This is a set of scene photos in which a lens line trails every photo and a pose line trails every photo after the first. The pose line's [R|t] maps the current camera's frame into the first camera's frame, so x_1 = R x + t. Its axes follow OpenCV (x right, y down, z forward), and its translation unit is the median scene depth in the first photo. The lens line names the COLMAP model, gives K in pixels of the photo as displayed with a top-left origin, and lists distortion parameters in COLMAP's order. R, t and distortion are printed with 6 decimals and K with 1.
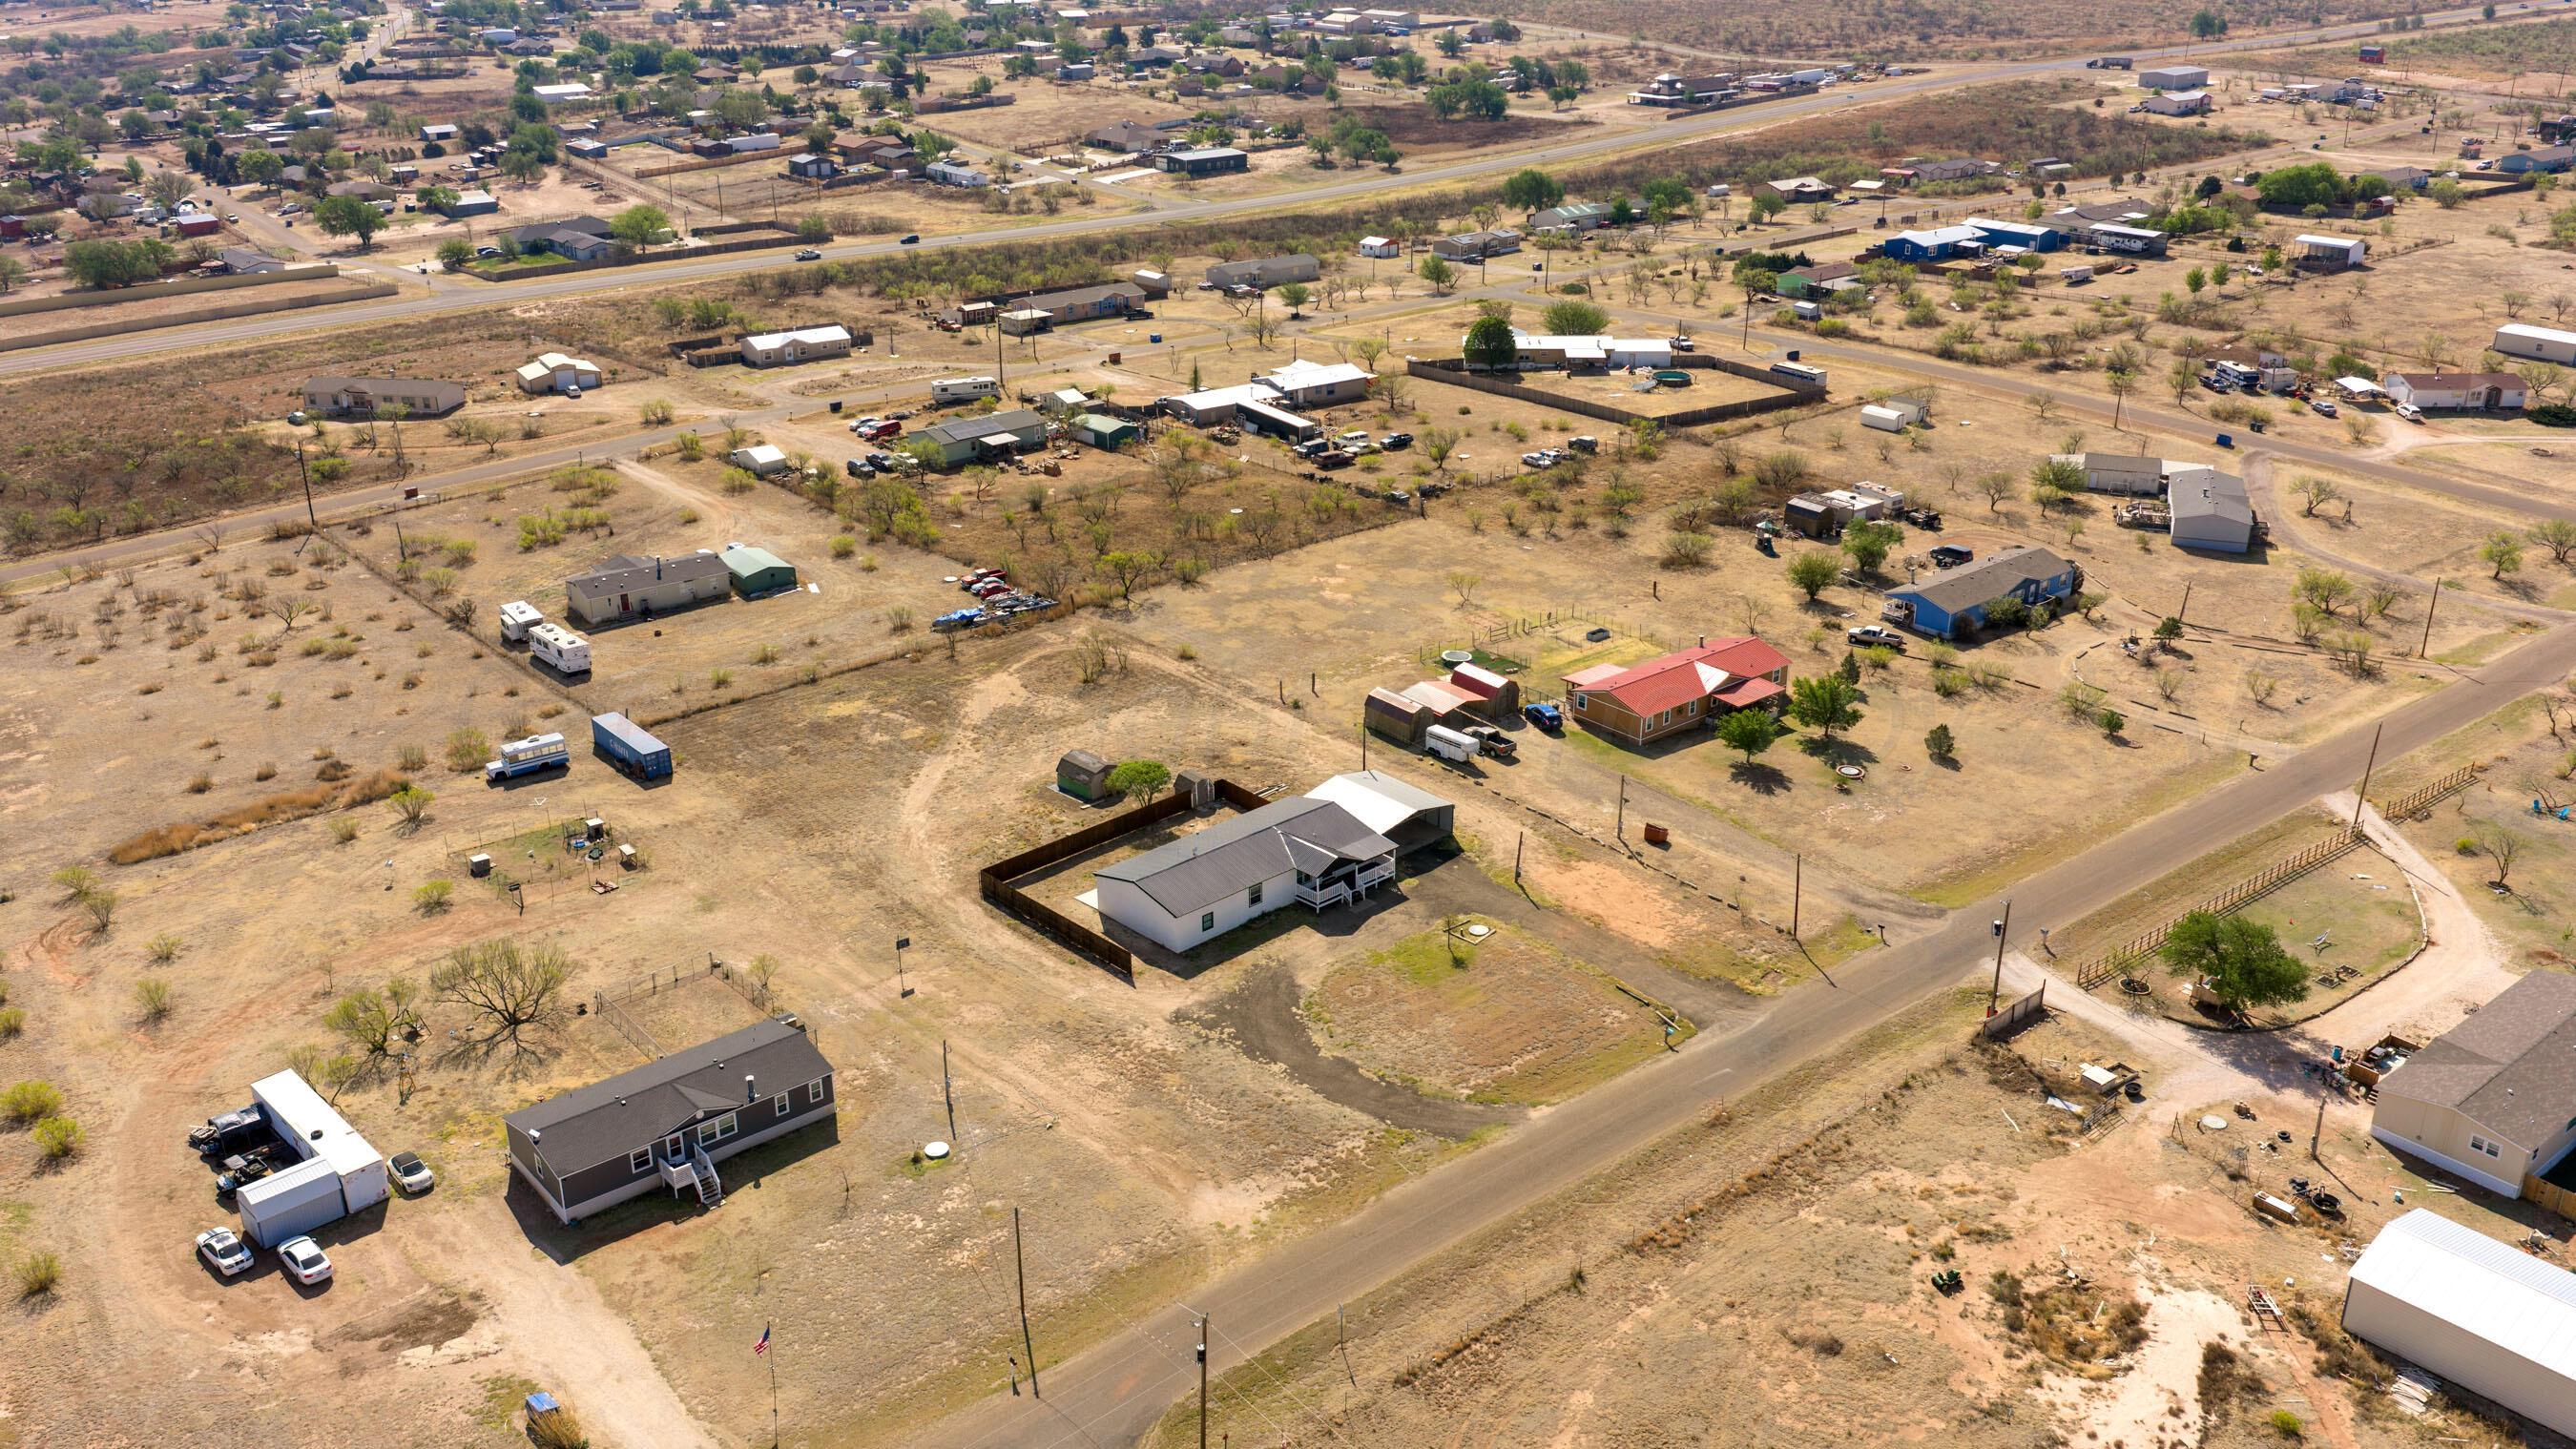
lens RADIAL K [[2132.6, 0, 1294.6], [0, 2132.6, 727.4], [0, 0, 1]] dist [0.023729, -0.053638]
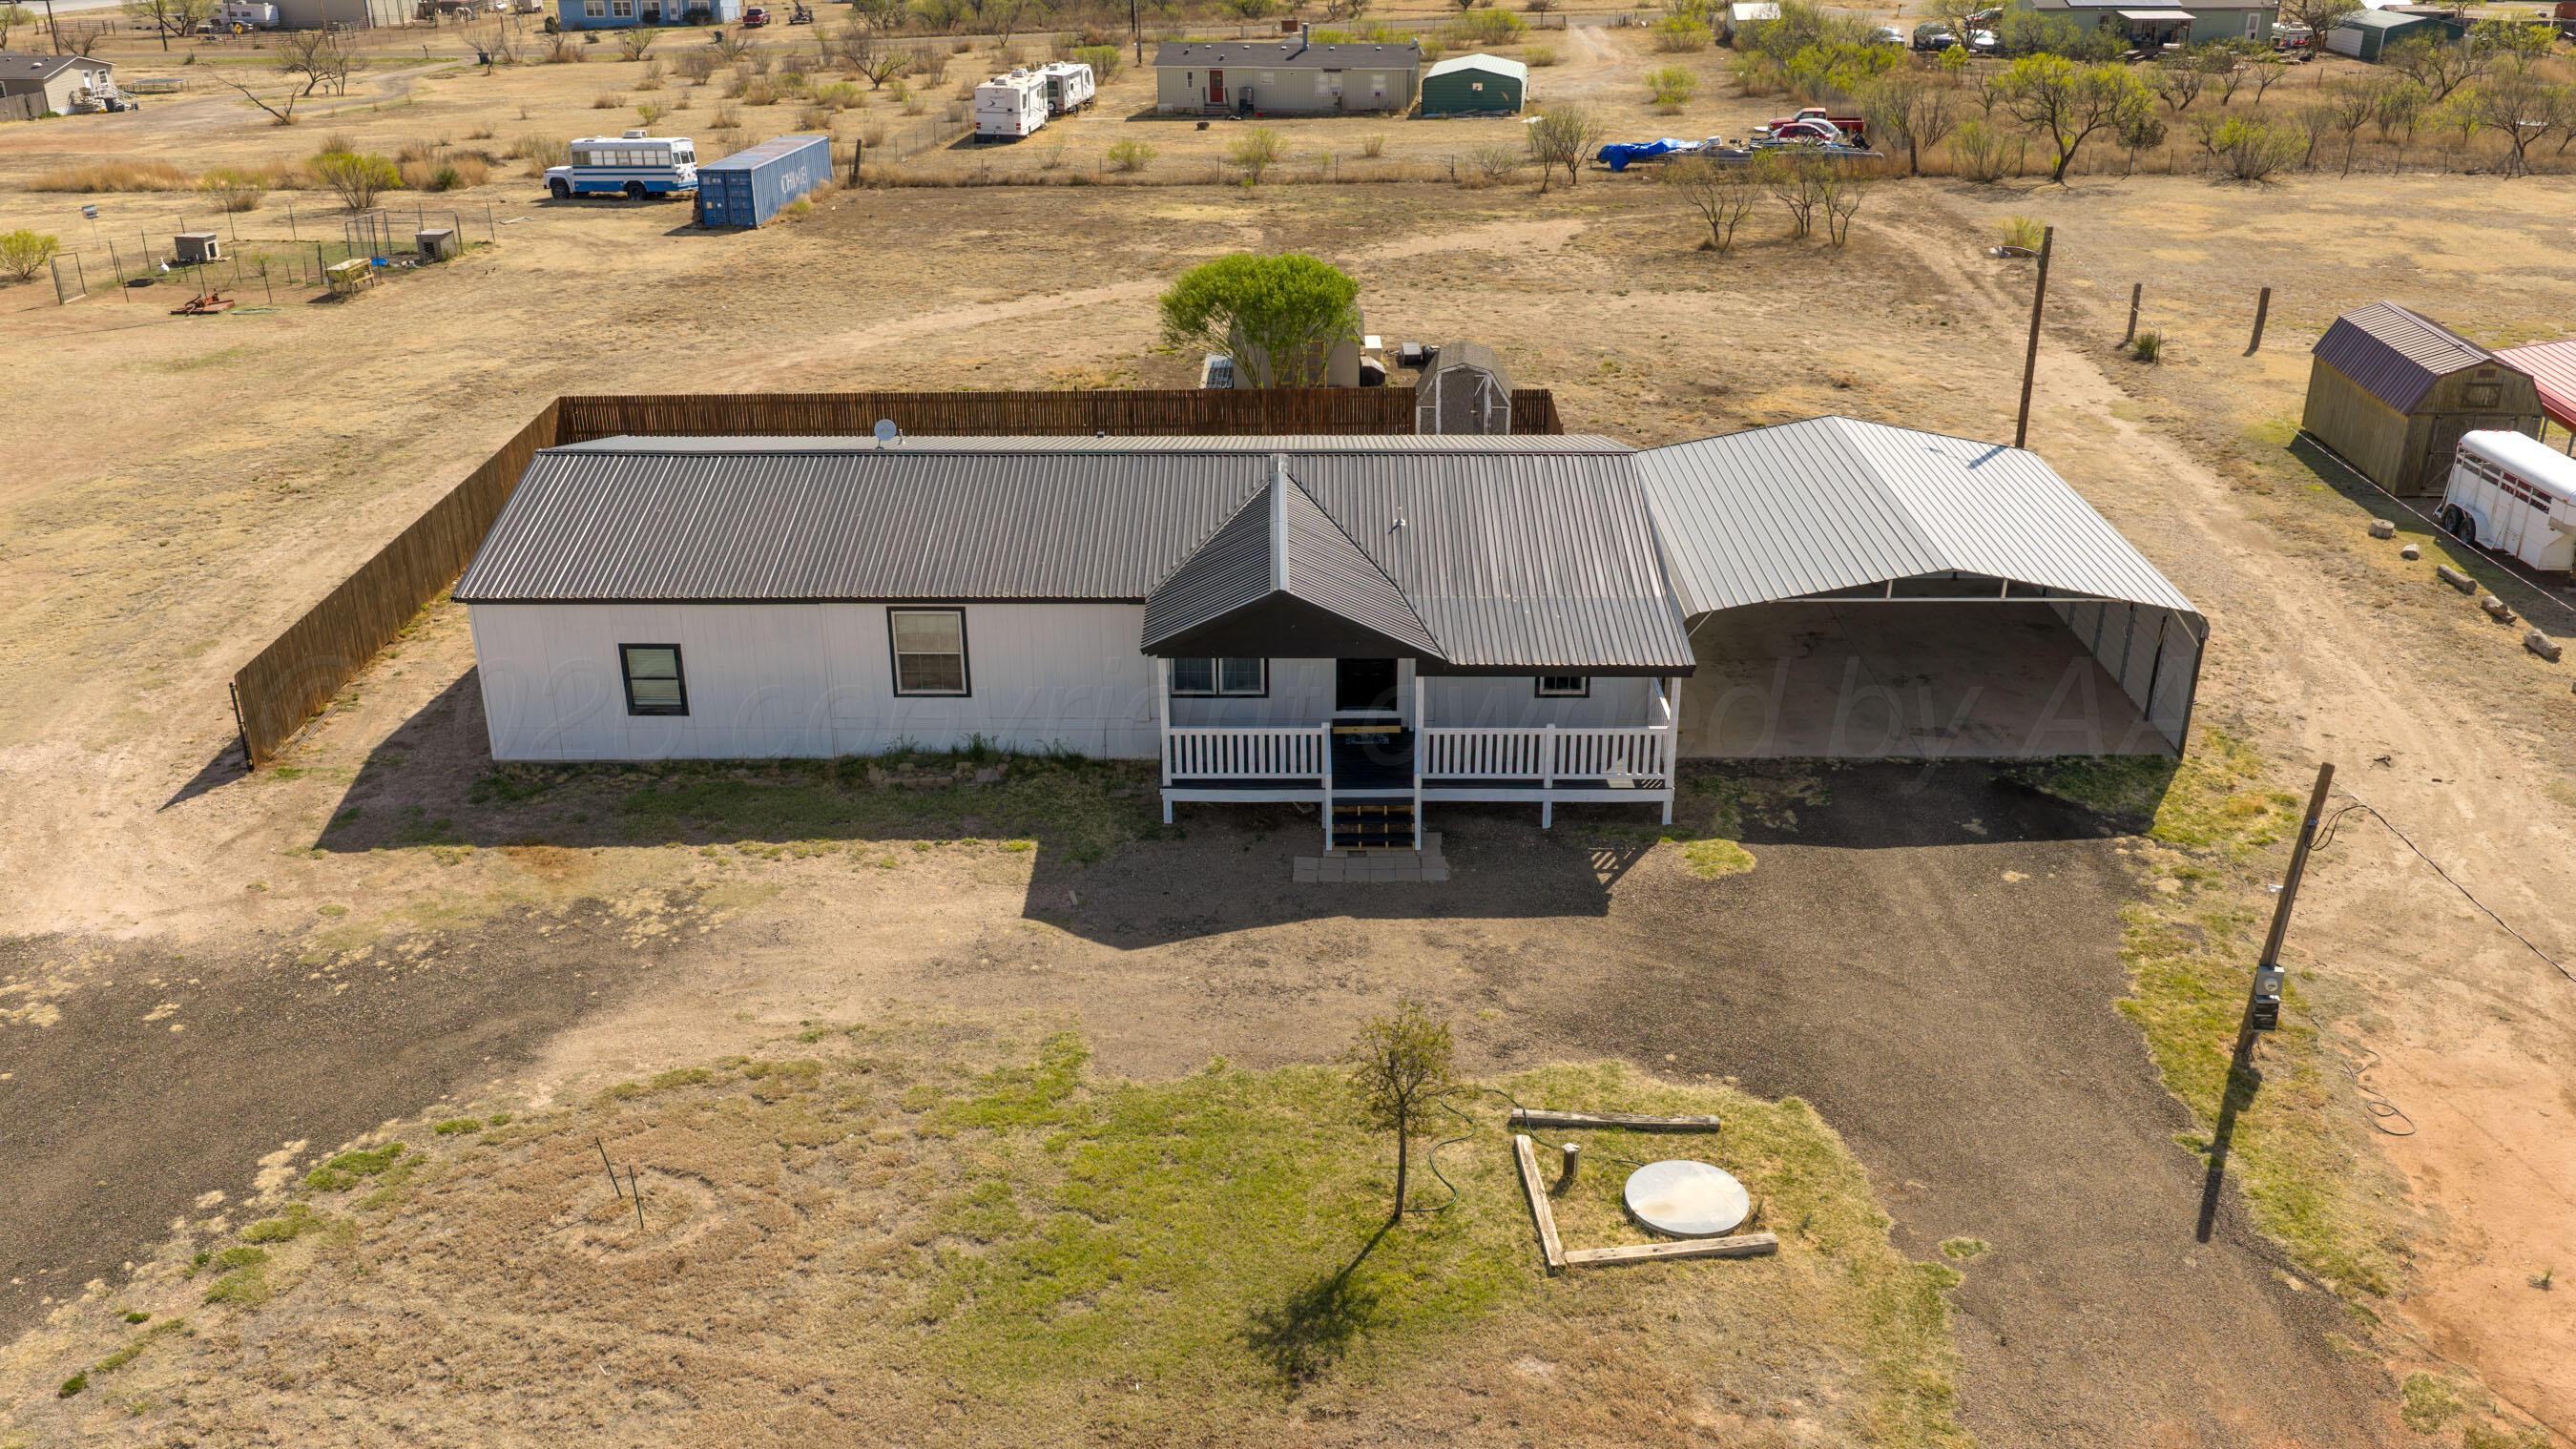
lens RADIAL K [[2132.6, 0, 1294.6], [0, 2132.6, 727.4], [0, 0, 1]] dist [0.023729, -0.053638]
pose [[0.724289, 0.275446, -0.632088, 0.127727], [-0.263582, 0.957719, 0.115317, 0.040299], [0.637127, 0.083084, 0.766268, 0.691642]]
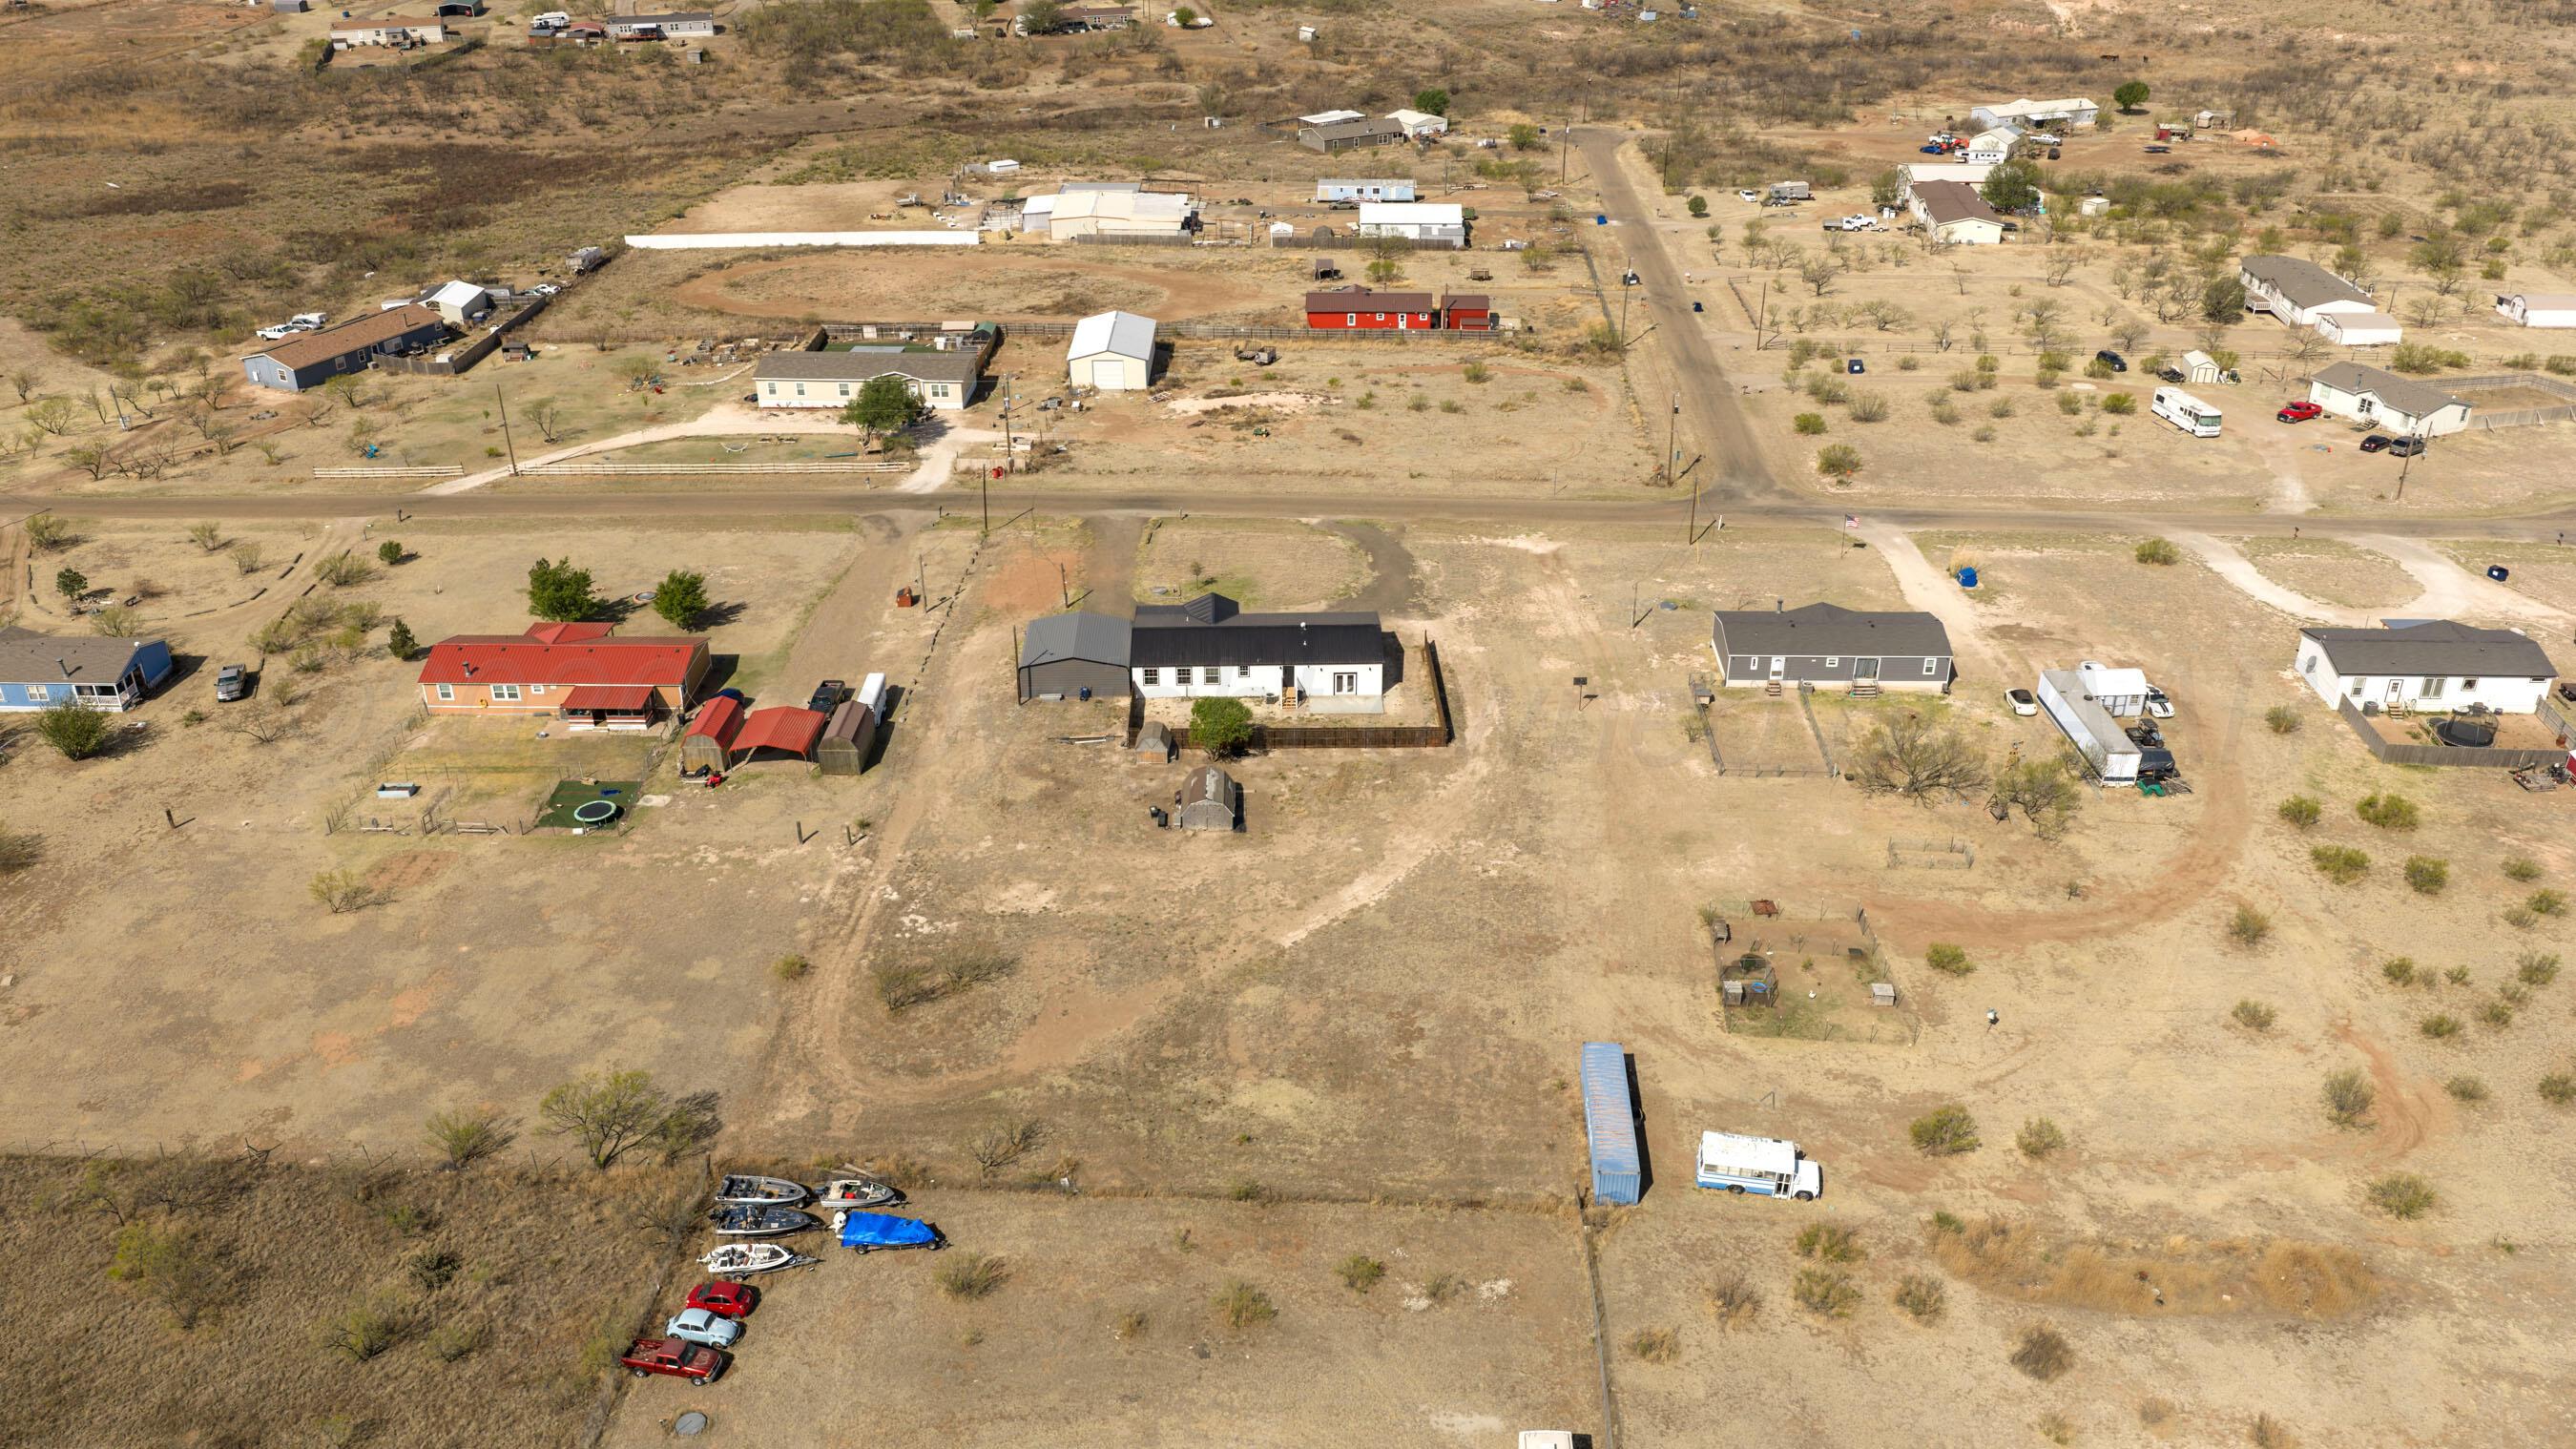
lens RADIAL K [[2132.6, 0, 1294.6], [0, 2132.6, 727.4], [0, 0, 1]] dist [0.023729, -0.053638]
pose [[-0.746057, -0.308610, 0.590050, -0.575897], [0.261072, 0.679606, 0.685549, -0.537217], [-0.612569, 0.665504, -0.426455, 1.233020]]
